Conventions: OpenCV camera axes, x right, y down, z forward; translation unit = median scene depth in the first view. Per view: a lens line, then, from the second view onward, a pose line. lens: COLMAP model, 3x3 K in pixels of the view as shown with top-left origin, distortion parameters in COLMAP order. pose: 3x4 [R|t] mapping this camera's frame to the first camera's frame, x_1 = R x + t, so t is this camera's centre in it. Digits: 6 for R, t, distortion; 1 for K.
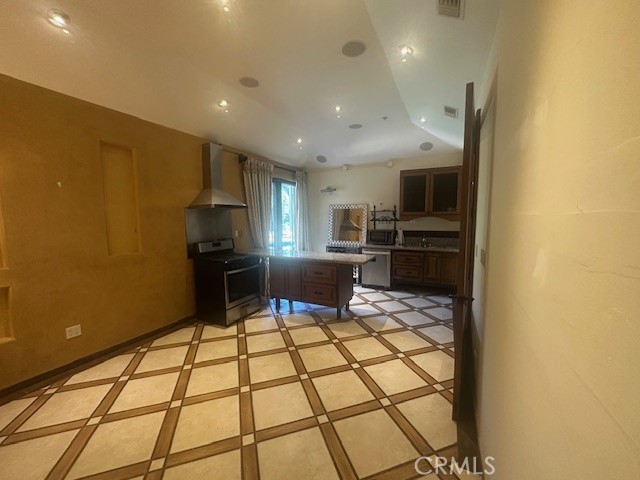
lens RADIAL K [[258.0, 0, 328.8], [0, 258.0, 238.5], [0, 0, 1]] dist [0.000044, 0.000125]
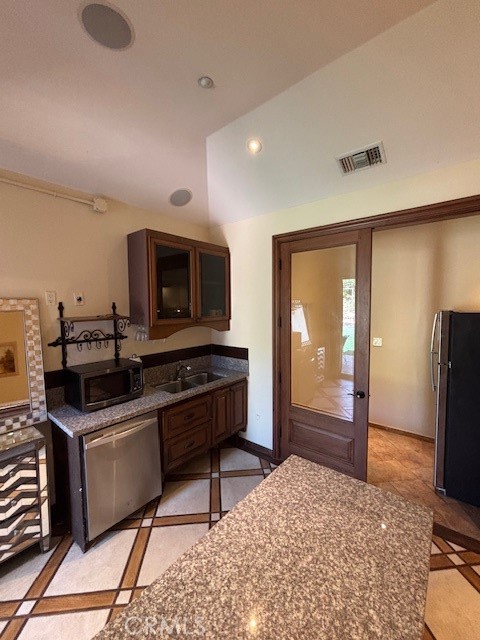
lens RADIAL K [[258.0, 0, 241.7], [0, 258.0, 322.5], [0, 0, 1]] dist [0.000044, 0.000125]
pose [[0.259466, -0.057882, 0.964016, -0.122582], [0.093252, 0.995040, 0.034645, -0.098900], [-0.961239, 0.080908, 0.263577, 0.728265]]
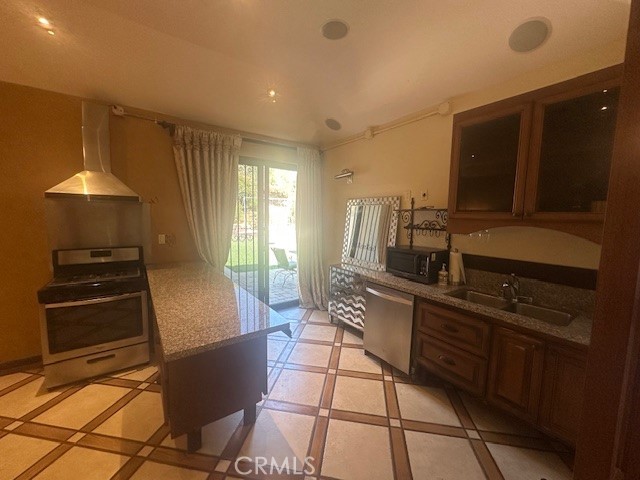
lens RADIAL K [[258.0, 0, 328.8], [0, 258.0, 238.5], [0, 0, 1]] dist [0.000044, 0.000125]
pose [[0.873095, 0.066403, -0.483007, 0.314163], [-0.065757, 0.997668, 0.018293, -0.053195], [0.483096, 0.015790, 0.875425, 0.525477]]
